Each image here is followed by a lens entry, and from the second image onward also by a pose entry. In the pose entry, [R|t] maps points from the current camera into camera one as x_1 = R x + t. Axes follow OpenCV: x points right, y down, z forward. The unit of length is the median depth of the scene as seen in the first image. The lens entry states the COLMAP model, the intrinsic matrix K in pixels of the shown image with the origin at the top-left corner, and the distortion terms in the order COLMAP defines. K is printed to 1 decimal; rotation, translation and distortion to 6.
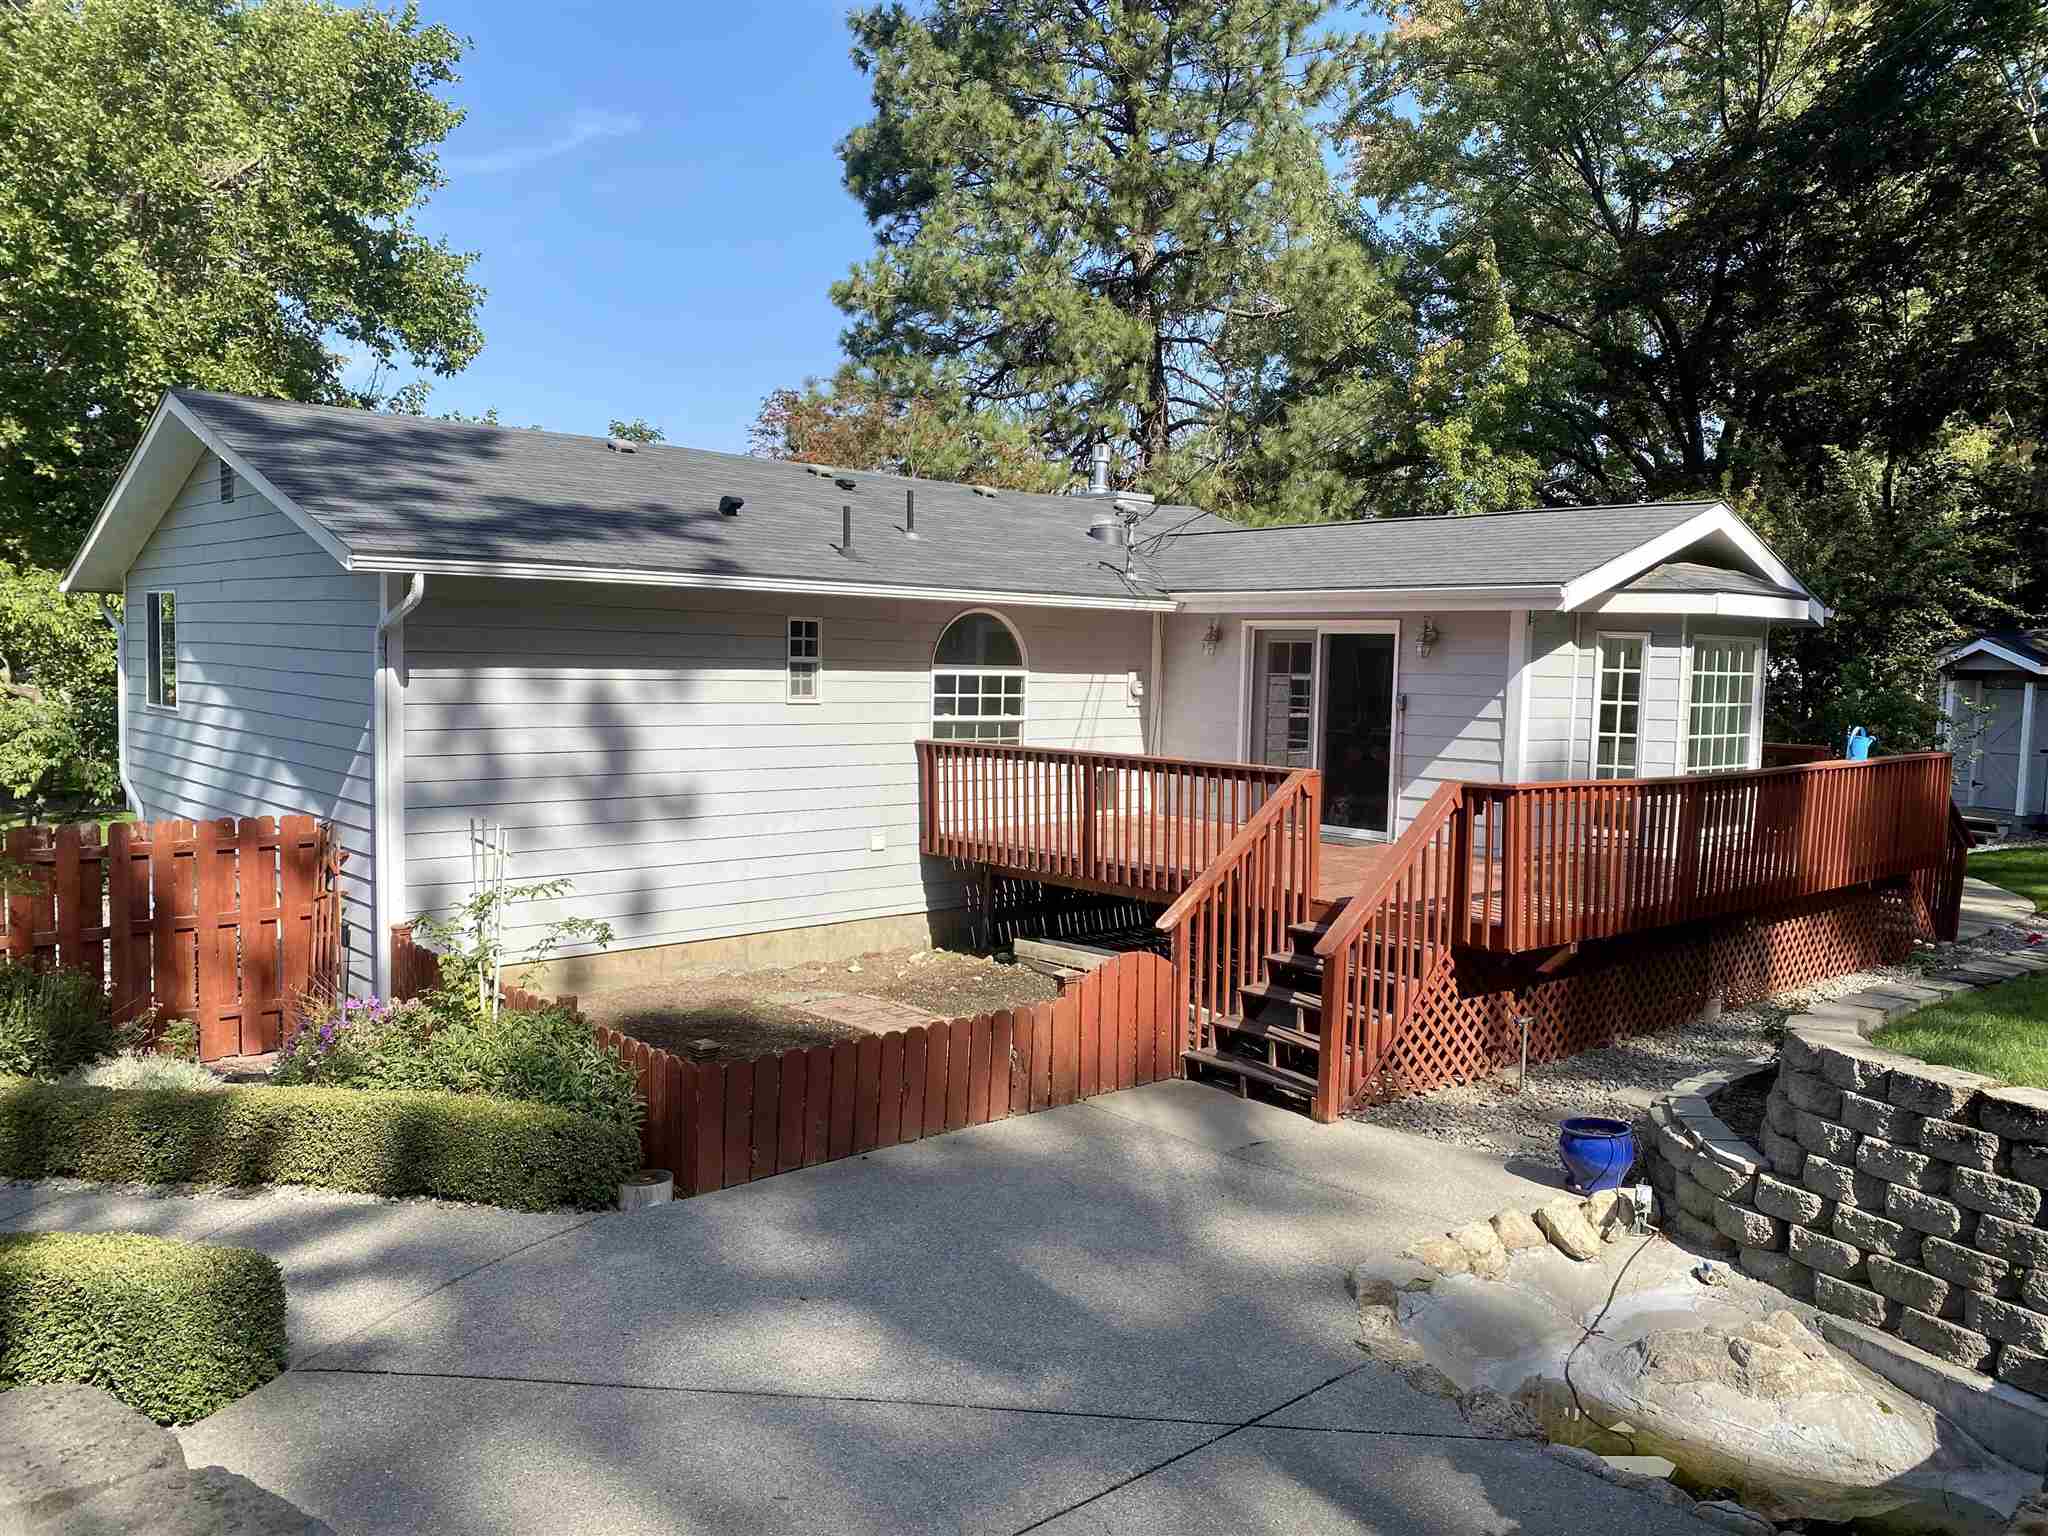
lens RADIAL K [[1556.2, 0, 1027.8], [0, 1556.2, 768.5], [0, 0, 1]] dist [0.022173, -0.022556]
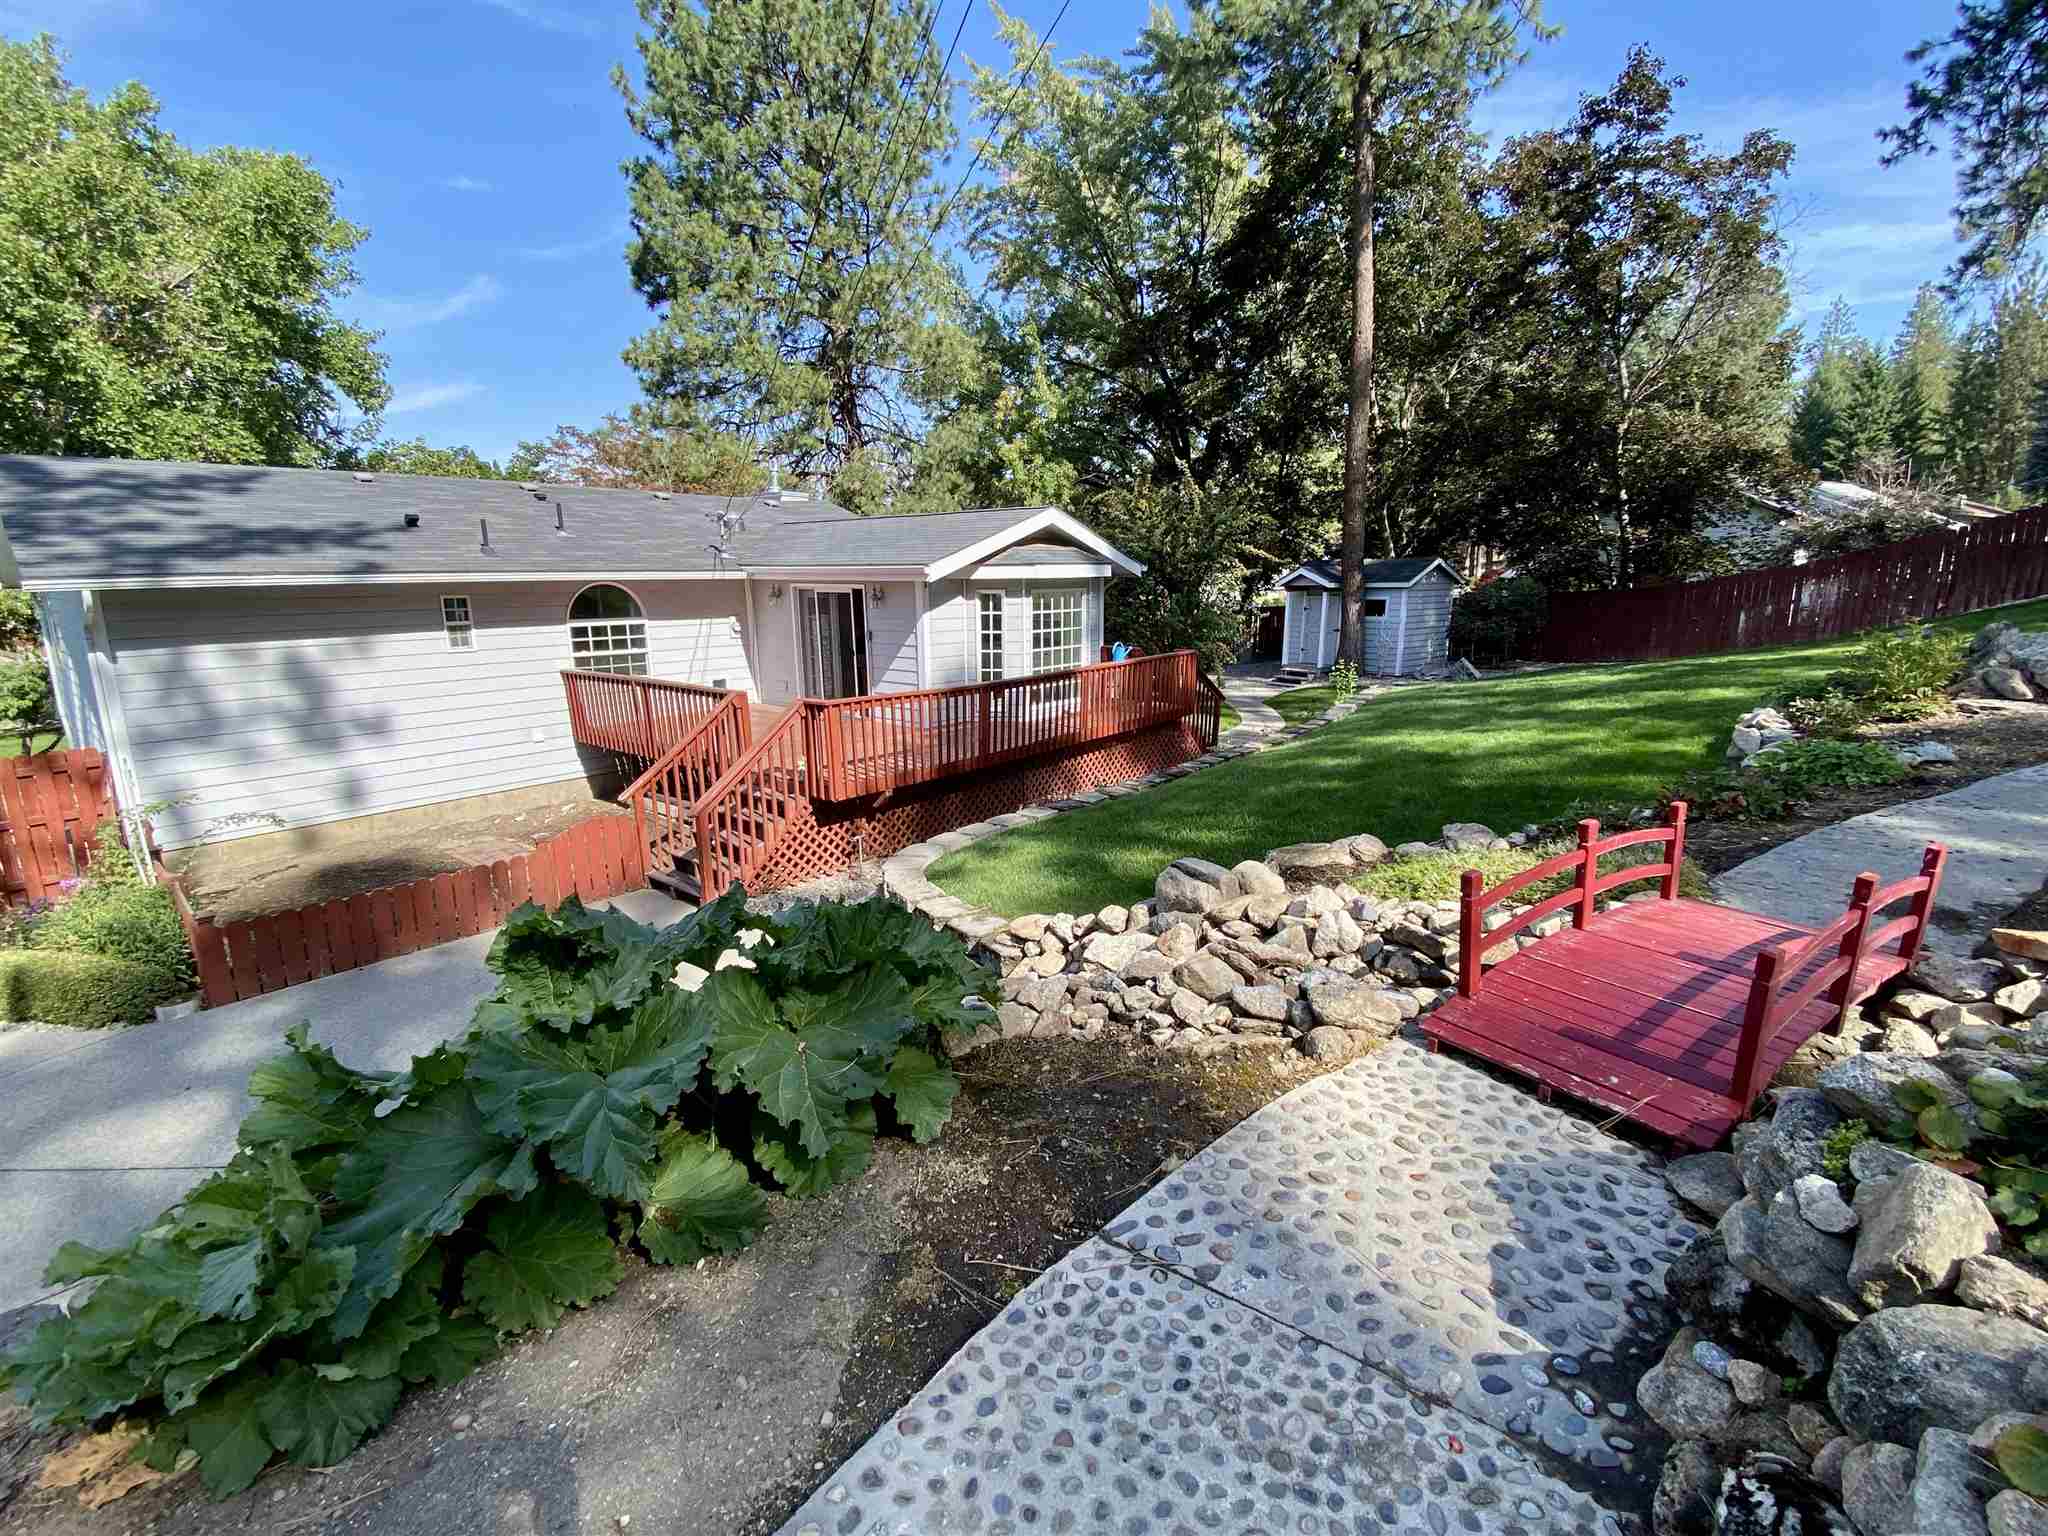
lens RADIAL K [[891.1, 0, 1039.8], [0, 891.1, 779.0], [0, 0, 1]] dist [0.001830, -0.013836]
pose [[0.988978, -0.059962, 0.135380, 0.279299], [0.037791, 0.986270, 0.160760, -0.035920], [-0.143160, -0.153872, 0.977665, 0.027709]]
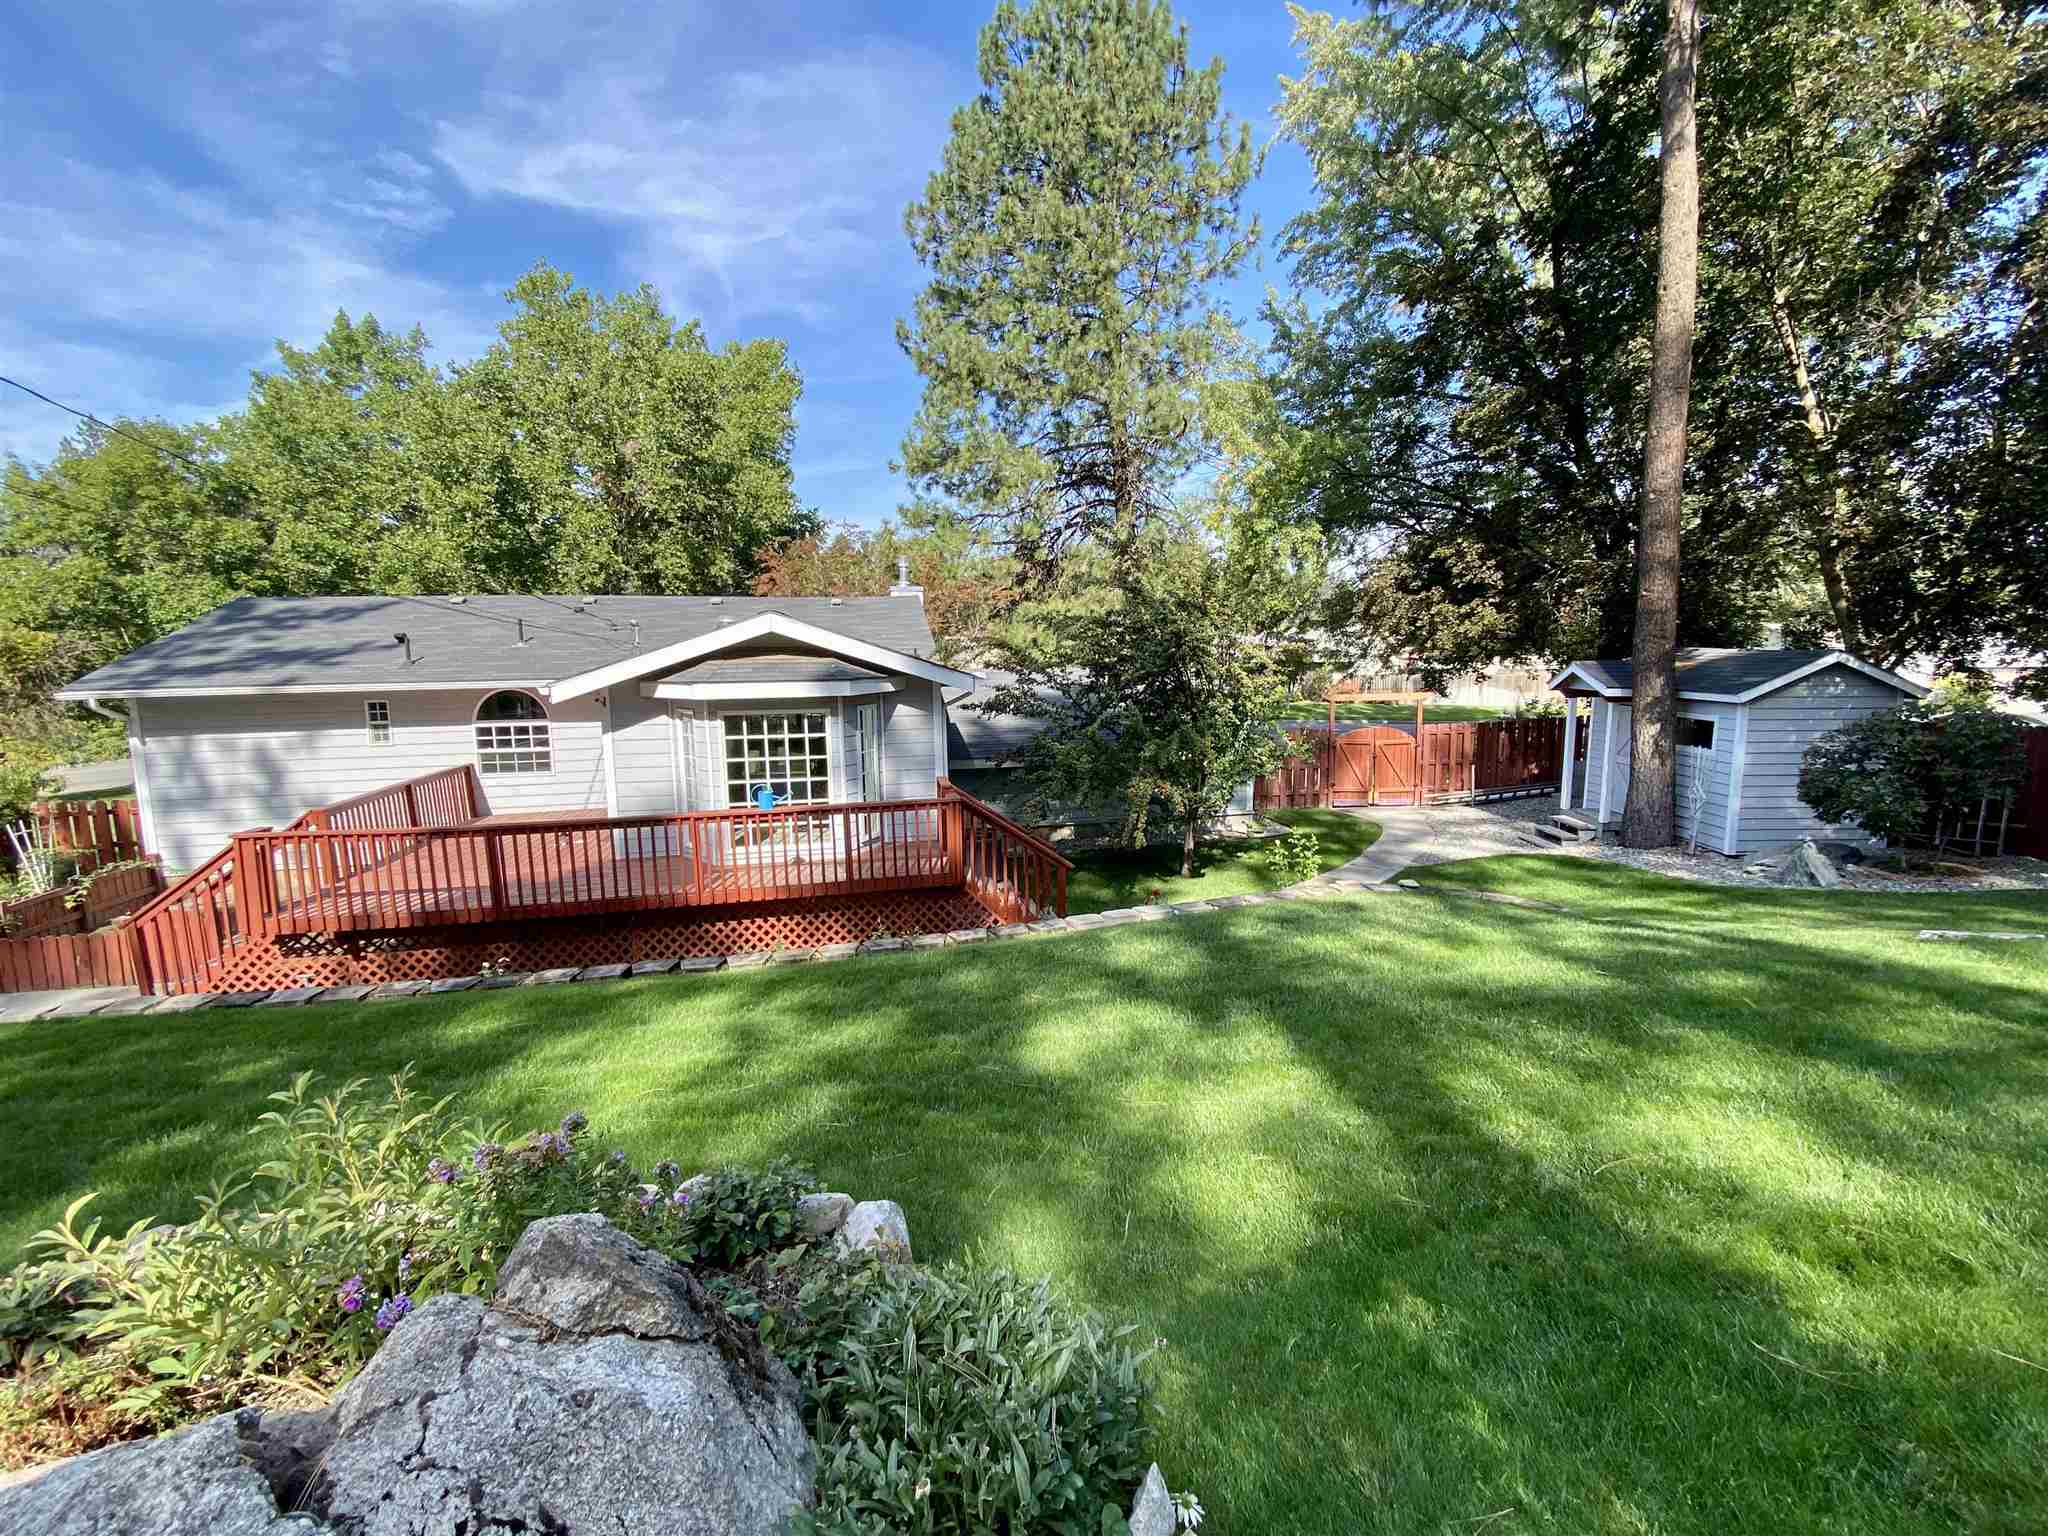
lens RADIAL K [[891.1, 0, 1034.3], [0, 891.1, 775.5], [0, 0, 1]] dist [0.001830, -0.013836]
pose [[0.870352, 0.039908, -0.490810, 1.006851], [-0.003750, 0.997219, 0.074435, -0.083716], [0.492415, -0.062944, 0.868081, 0.425493]]
